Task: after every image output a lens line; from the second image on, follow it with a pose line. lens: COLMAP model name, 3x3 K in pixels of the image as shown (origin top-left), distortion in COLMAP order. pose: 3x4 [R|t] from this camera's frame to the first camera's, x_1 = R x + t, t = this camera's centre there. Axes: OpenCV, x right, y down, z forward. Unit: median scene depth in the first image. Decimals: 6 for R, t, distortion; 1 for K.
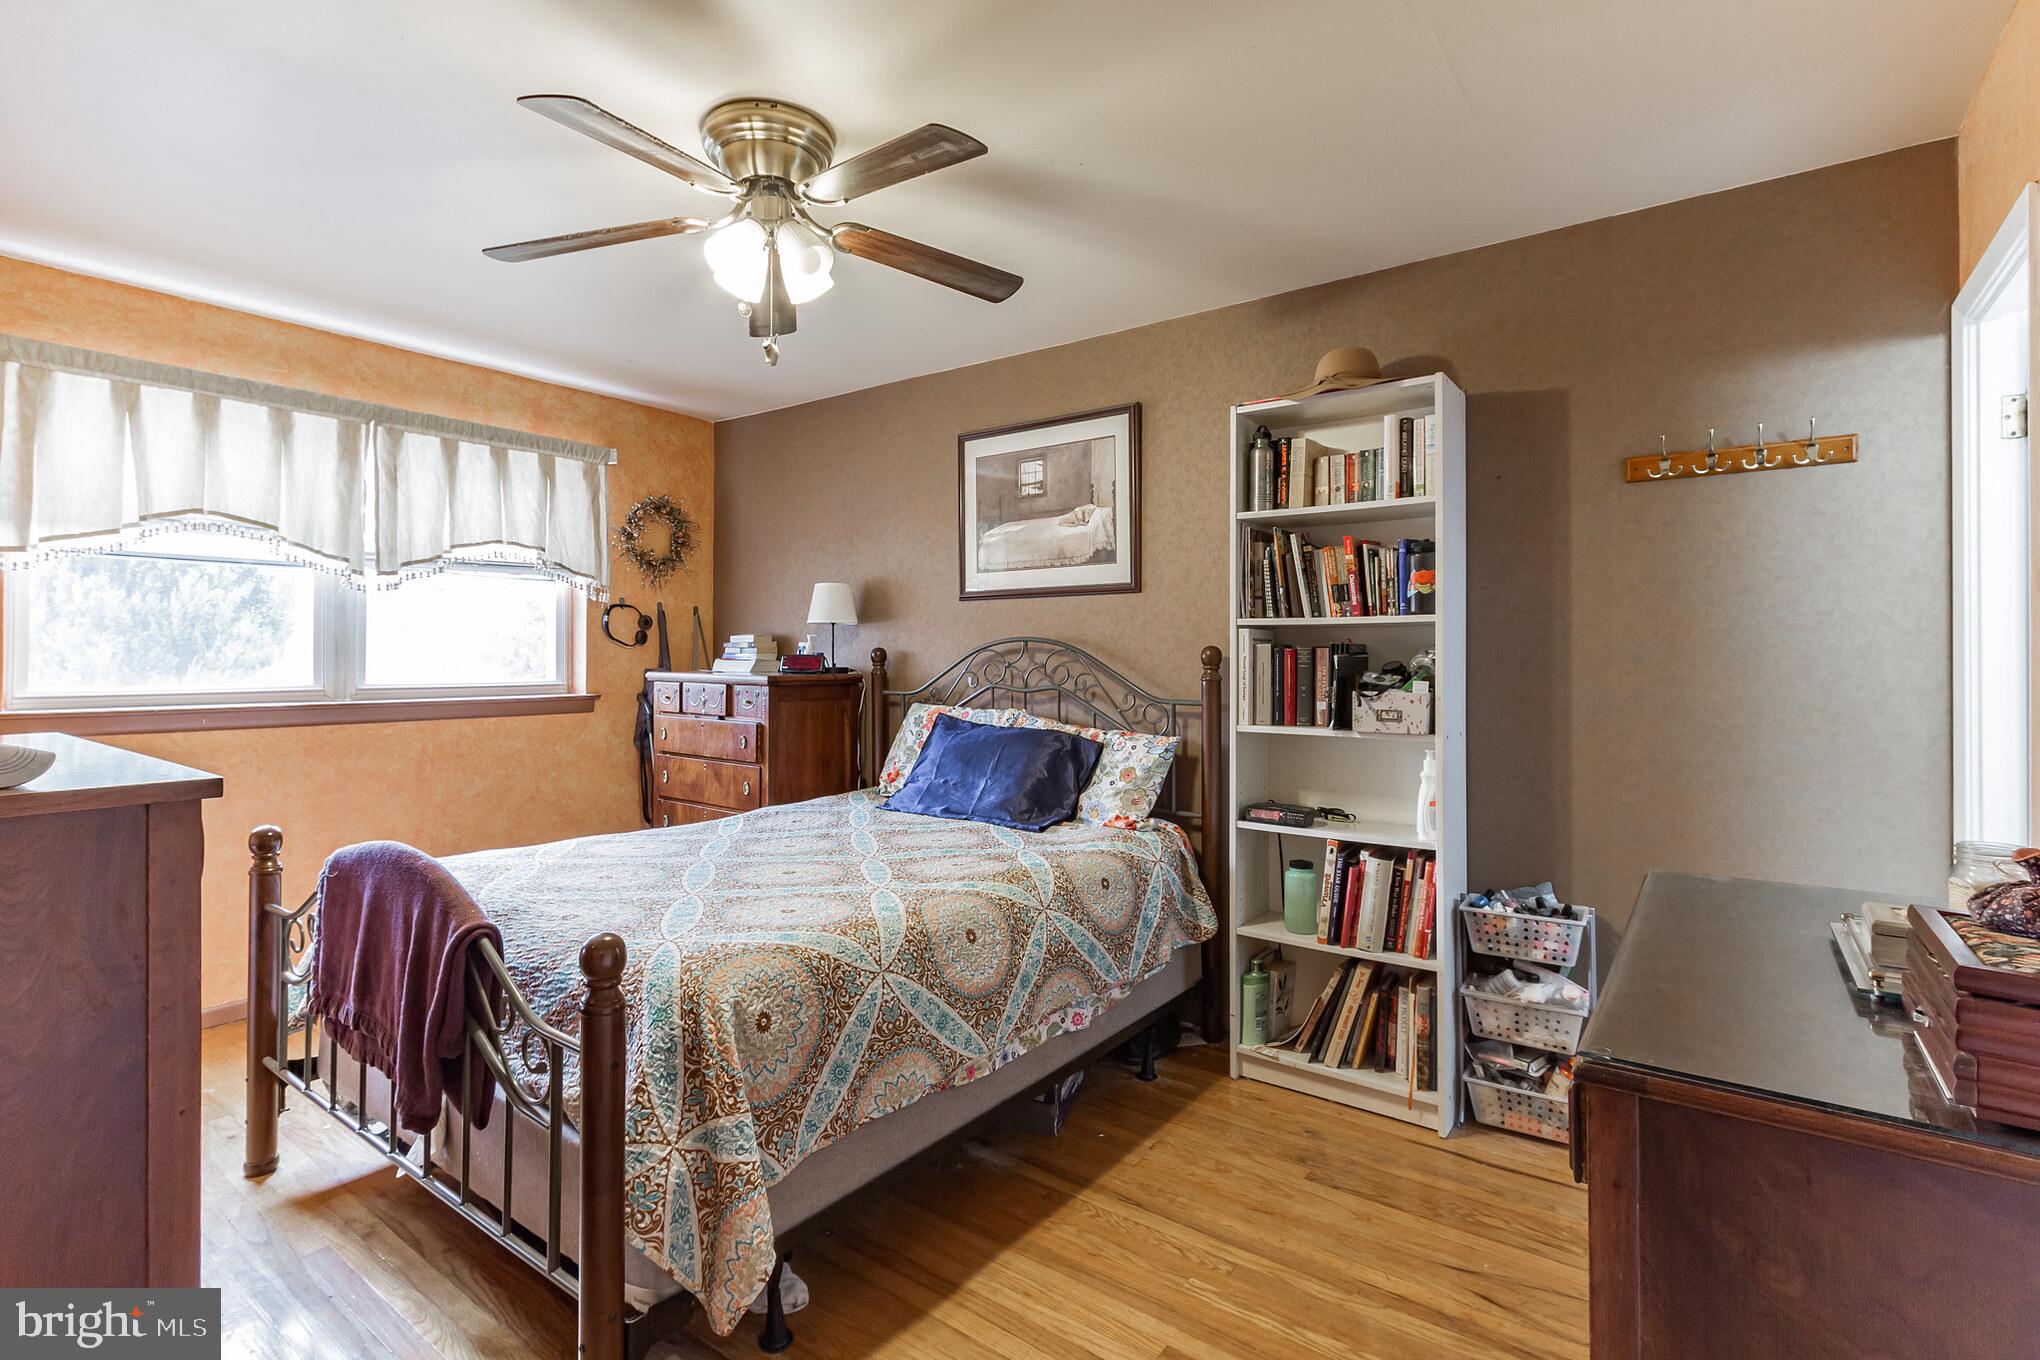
lens RADIAL K [[962.8, 0, 1020.5], [0, 962.8, 686.3], [0, 0, 1]] dist [0.000144, 0.000302]
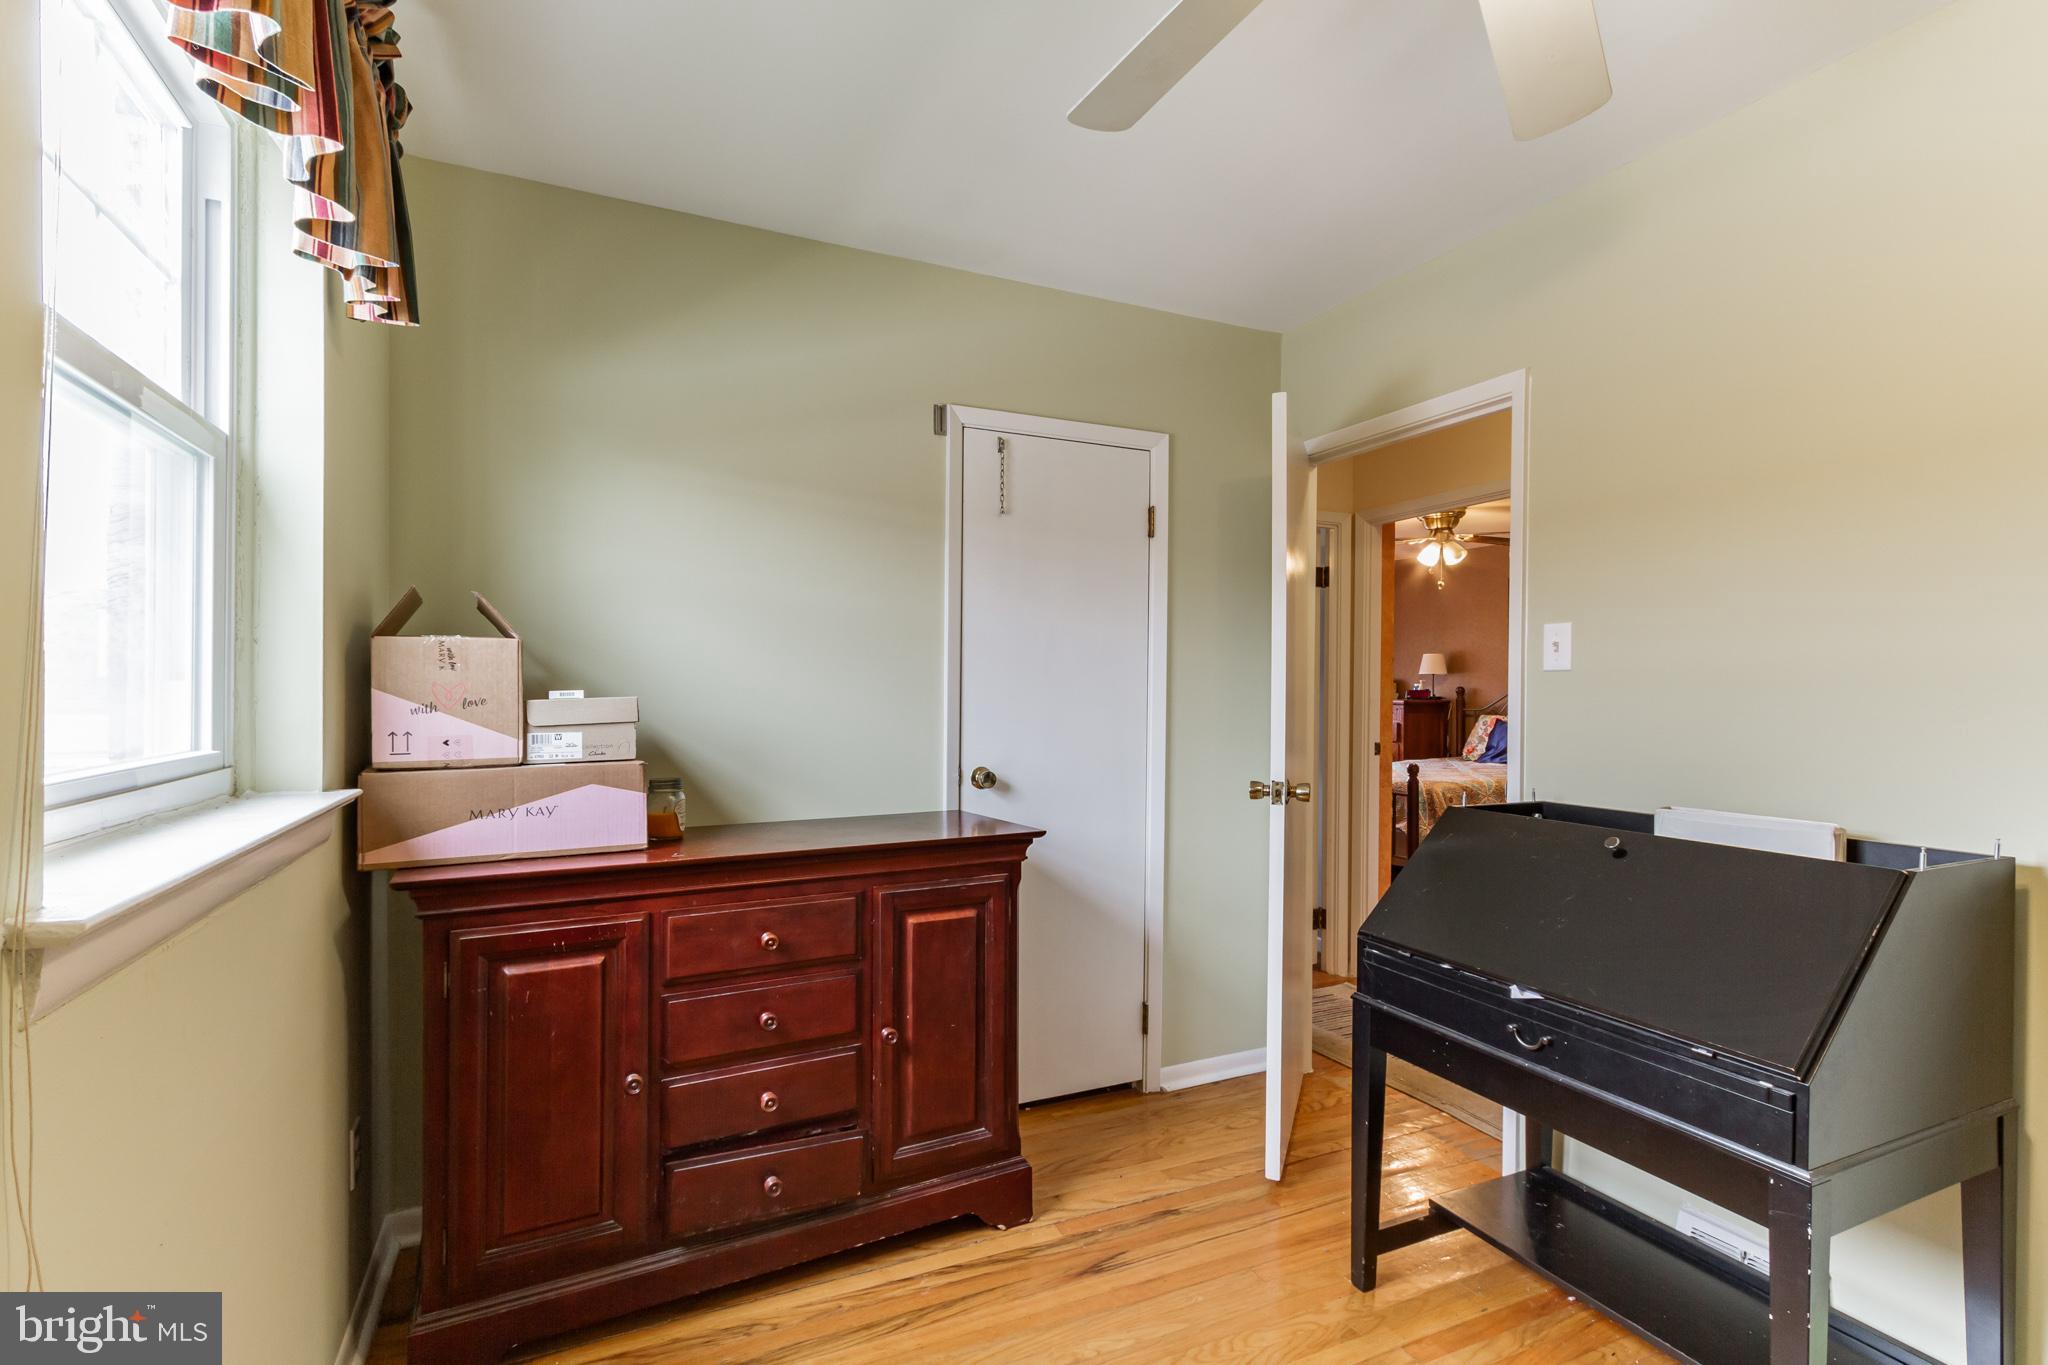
lens RADIAL K [[966.6, 0, 1024.5], [0, 966.6, 688.8], [0, 0, 1]] dist [0.000144, 0.000302]
pose [[0.875615, -0.000922, -0.483008, 0.024687], [-0.015288, 0.999444, -0.029621, 0.035409], [0.482767, 0.033320, 0.875115, -1.127557]]
